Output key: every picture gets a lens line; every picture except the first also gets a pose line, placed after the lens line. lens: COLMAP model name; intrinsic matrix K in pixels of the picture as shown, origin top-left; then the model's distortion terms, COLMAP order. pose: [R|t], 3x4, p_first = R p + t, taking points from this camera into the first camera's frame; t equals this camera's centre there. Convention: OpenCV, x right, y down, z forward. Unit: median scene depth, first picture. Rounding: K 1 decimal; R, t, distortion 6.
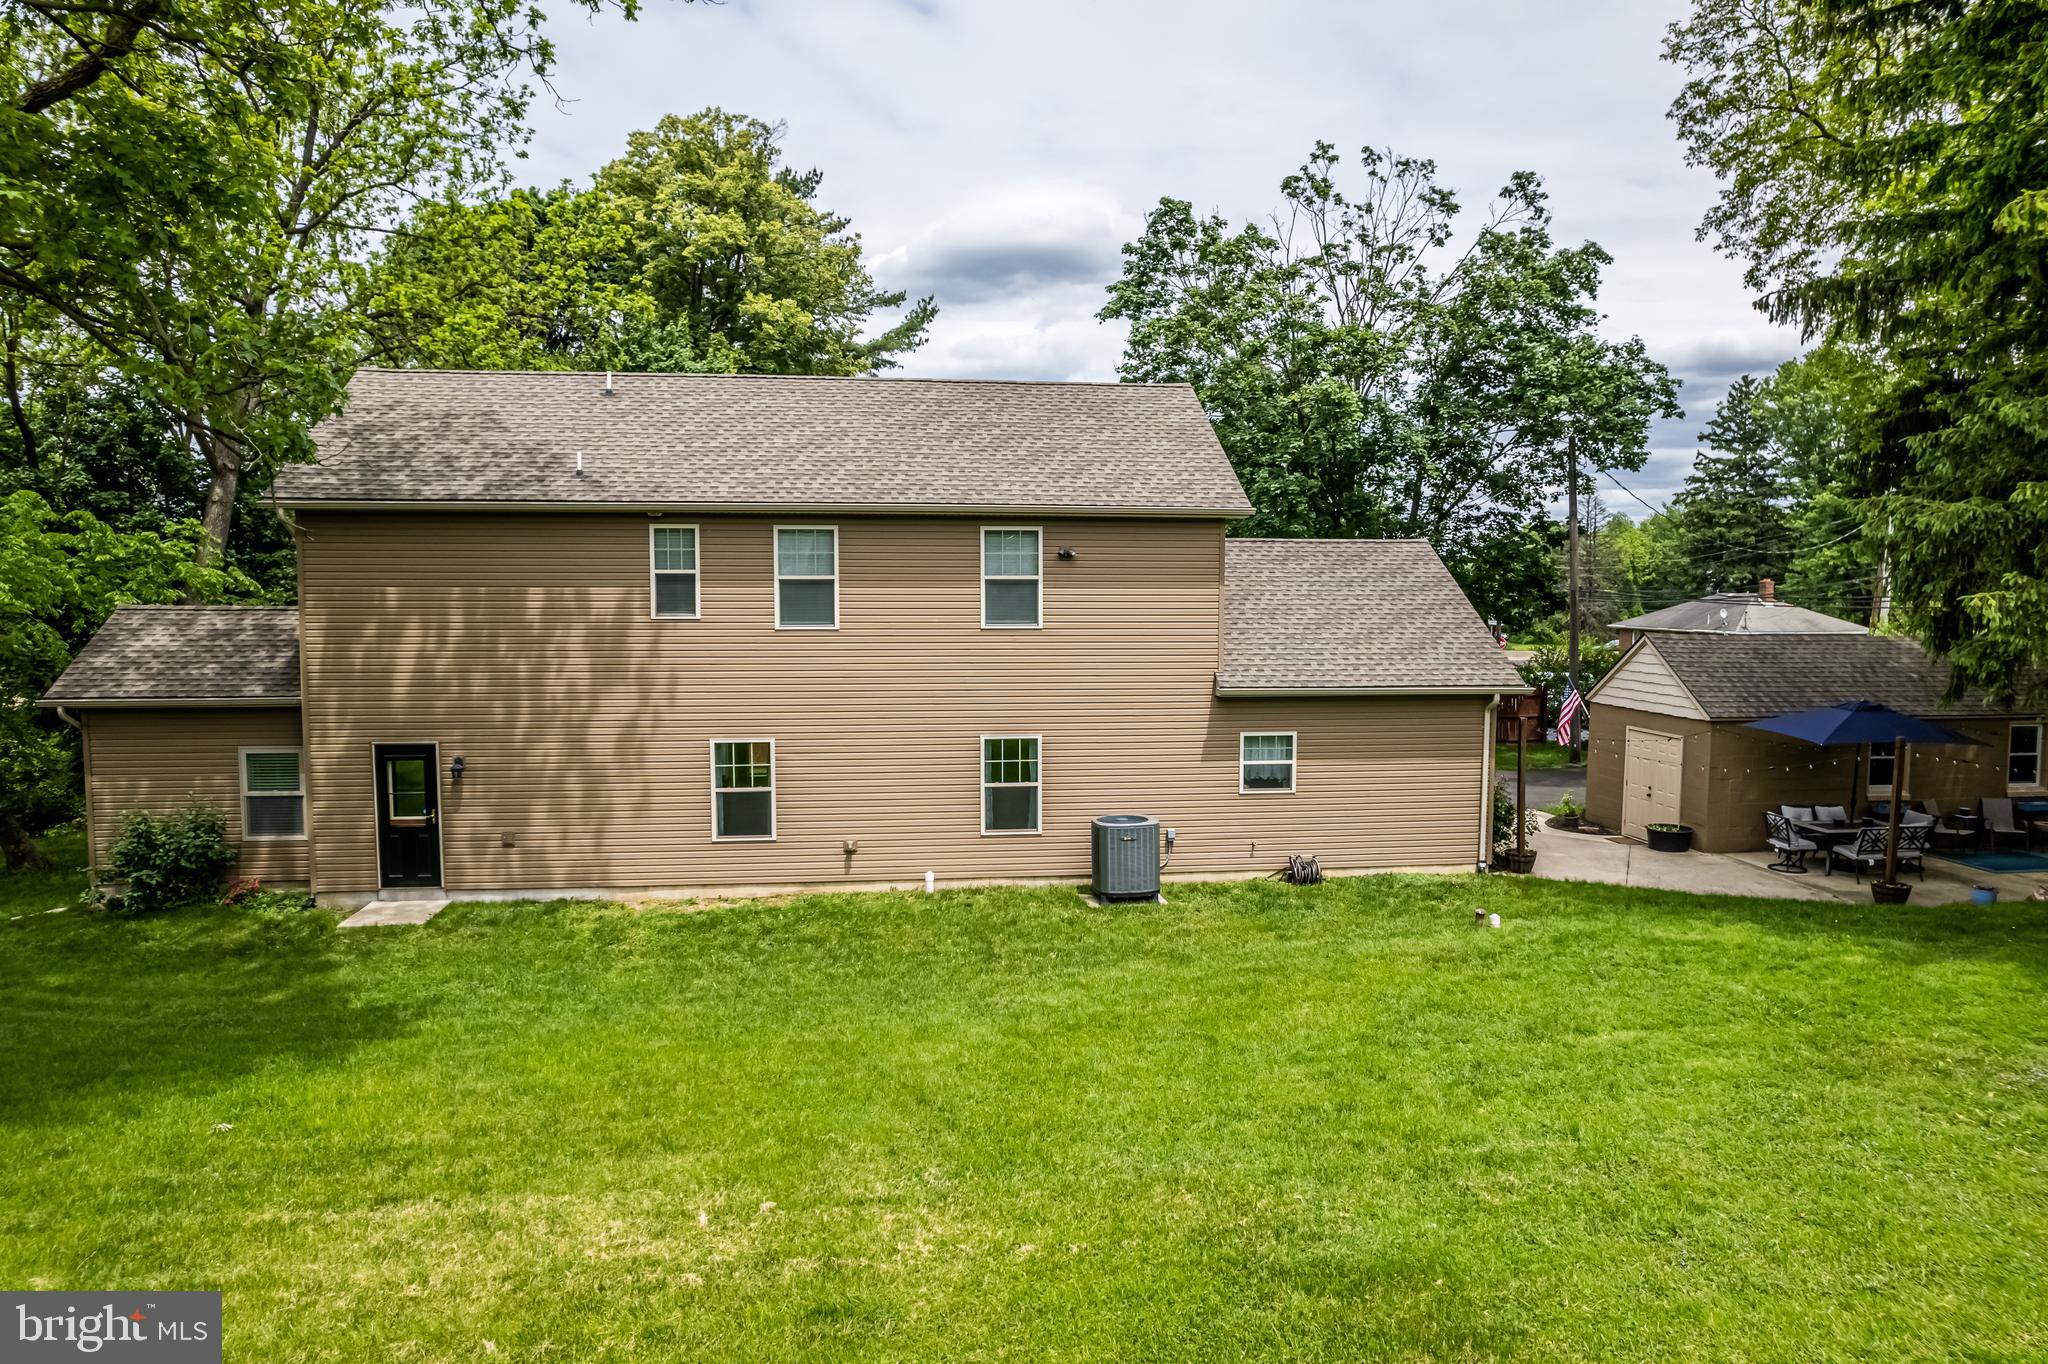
lens RADIAL K [[1302.0, 0, 1032.4], [0, 1302.0, 691.0], [0, 0, 1]] dist [-0.093907, 0.069654]
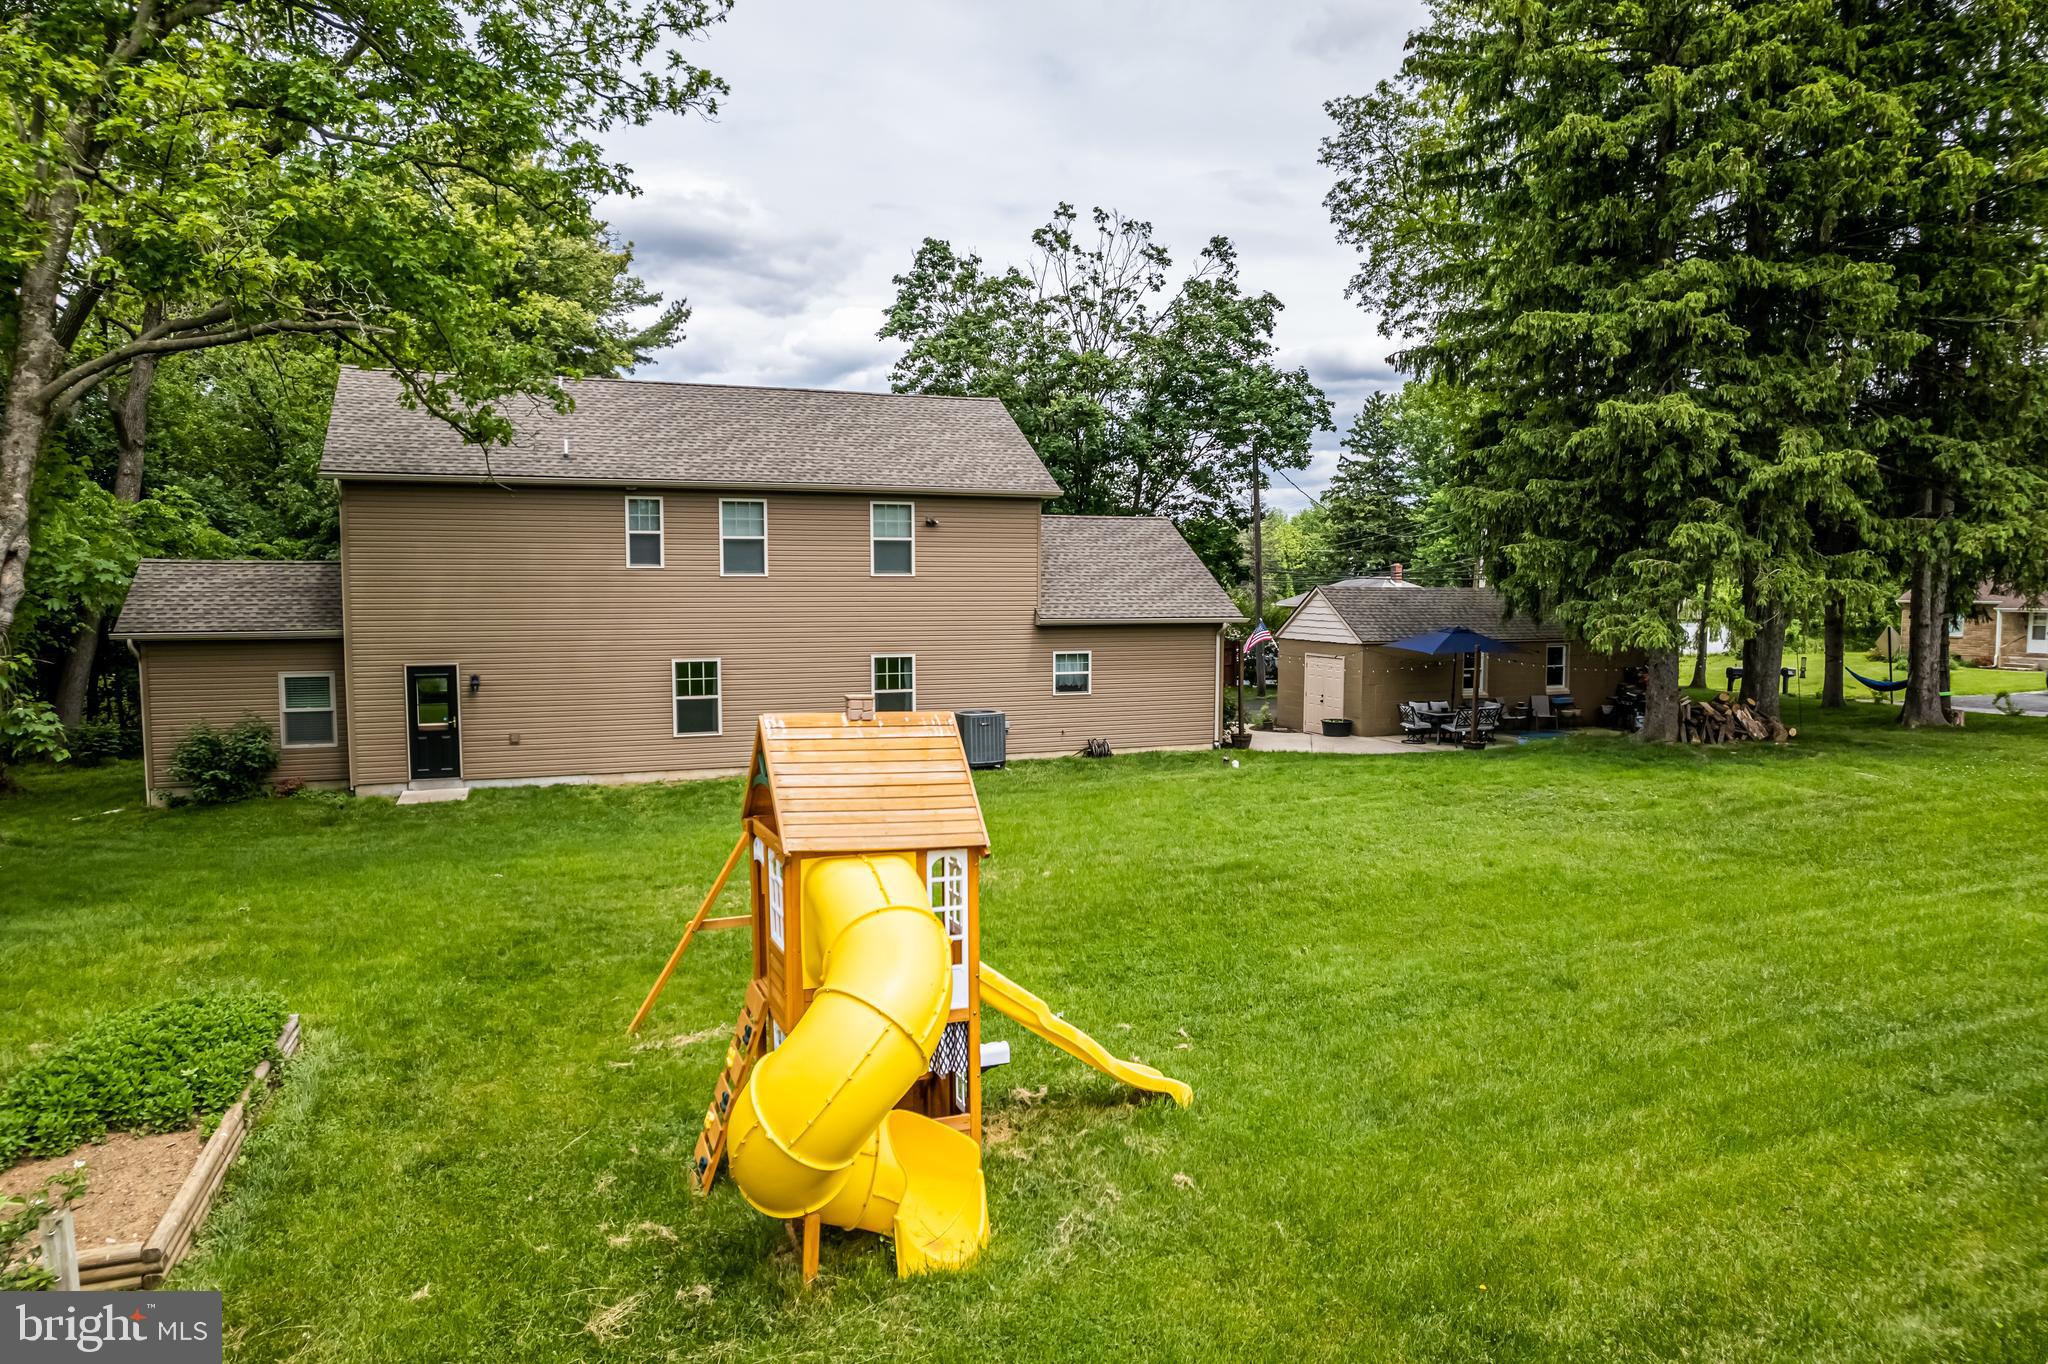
lens RADIAL K [[1302.0, 0, 1032.4], [0, 1302.0, 691.0], [0, 0, 1]] dist [-0.093907, 0.069654]
pose [[0.969264, -0.020638, 0.245156, -0.124535], [0.019526, 0.999785, 0.006966, 0.038866], [-0.245247, -0.001965, 0.969459, -0.215067]]
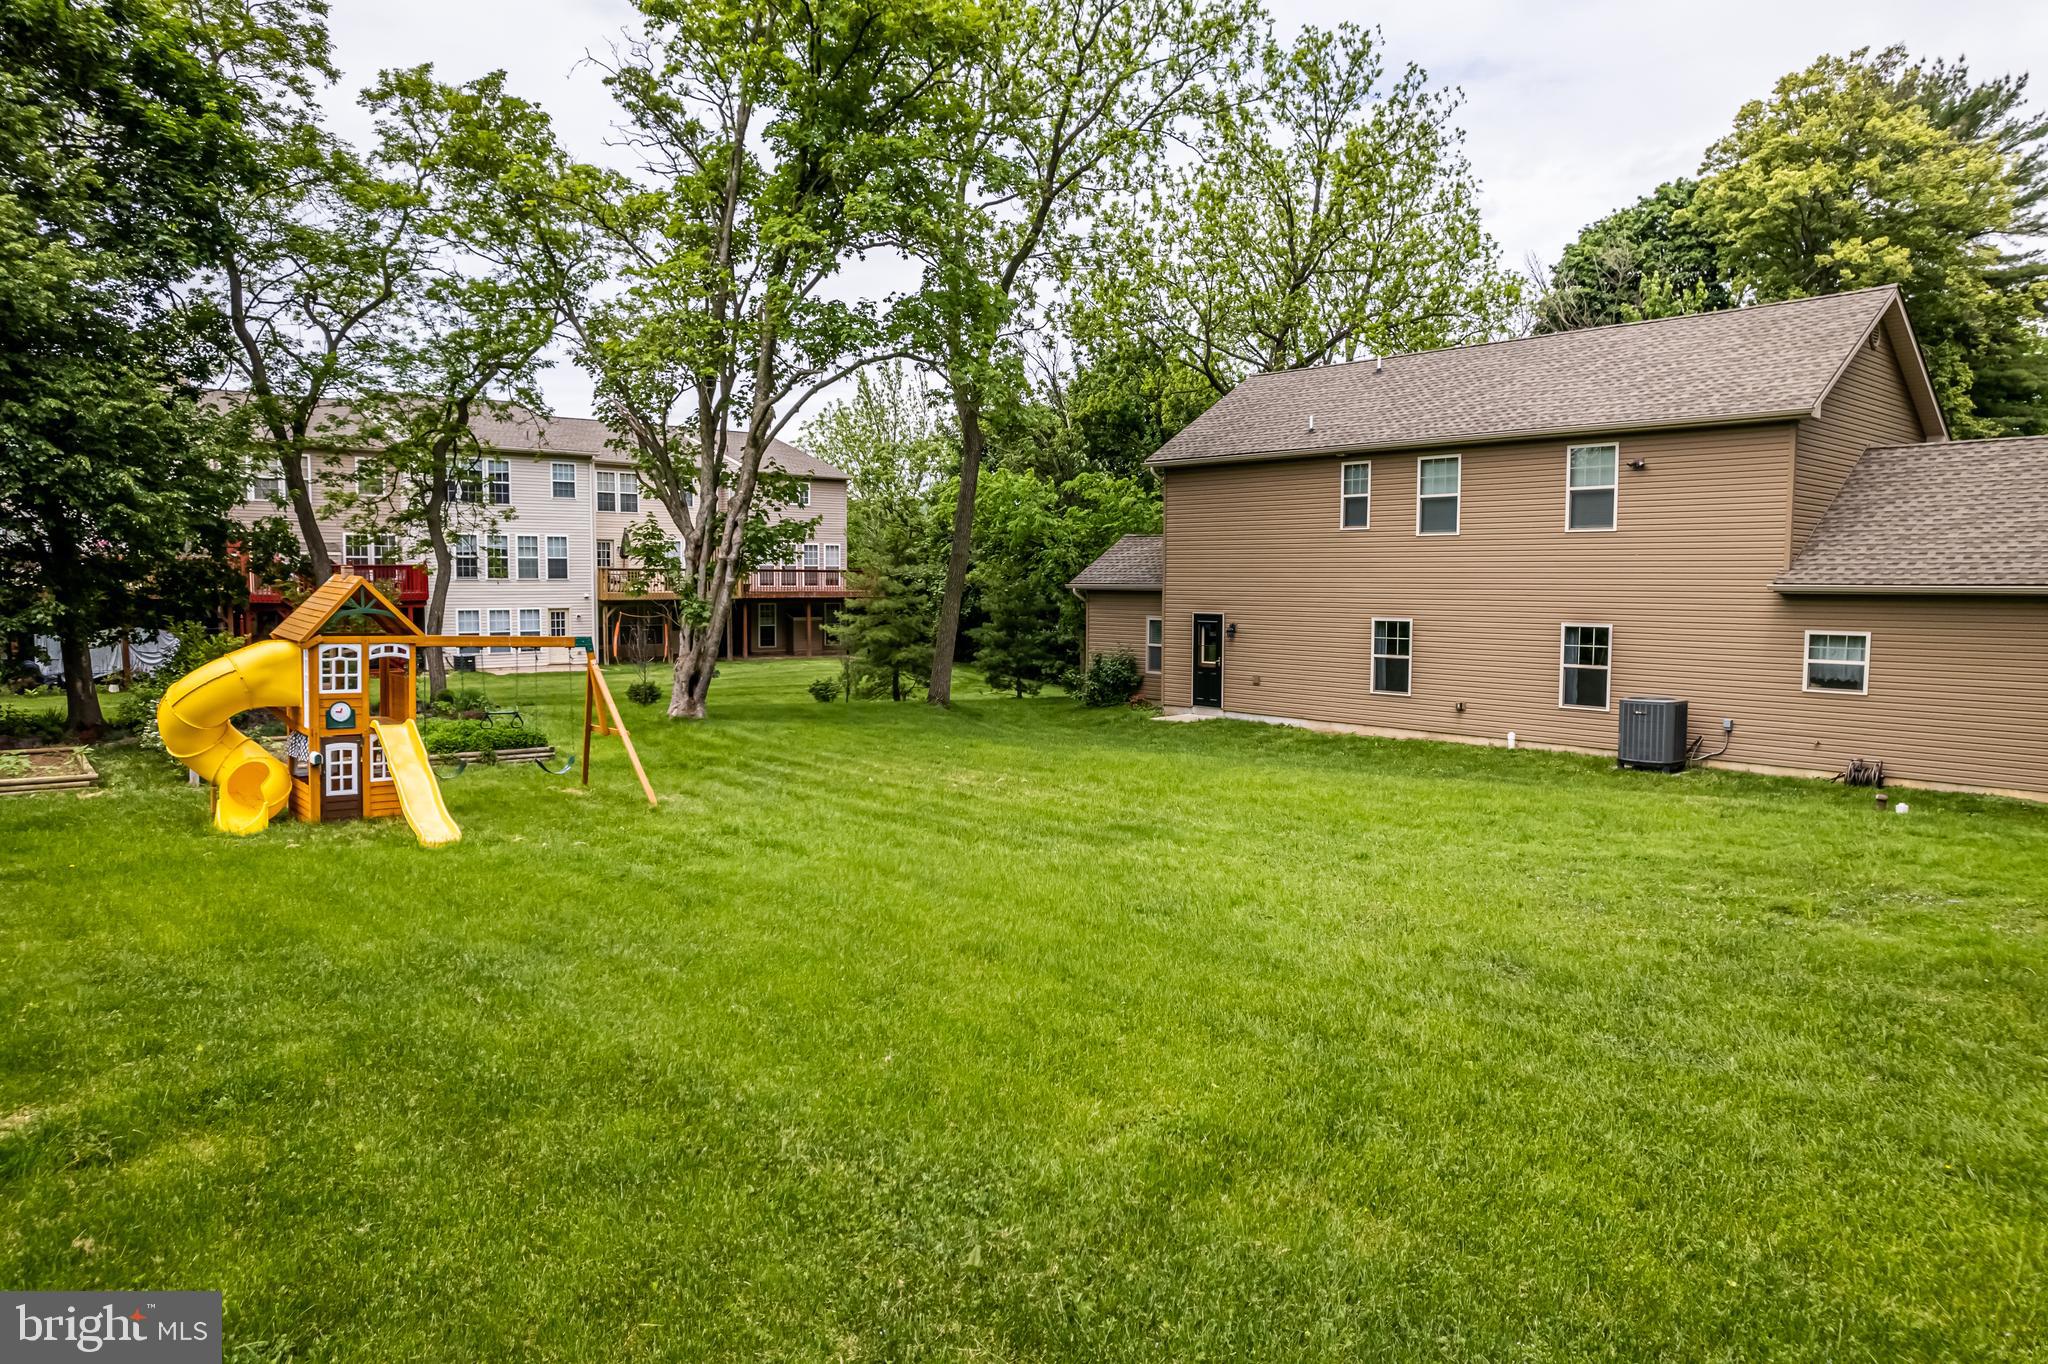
lens RADIAL K [[1302.0, 0, 1032.4], [0, 1302.0, 691.0], [0, 0, 1]] dist [-0.093907, 0.069654]
pose [[0.549761, 0.068340, -0.832521, 0.399884], [-0.067233, 0.997034, 0.037447, 0.050206], [0.832612, 0.035387, 0.552726, -0.028641]]
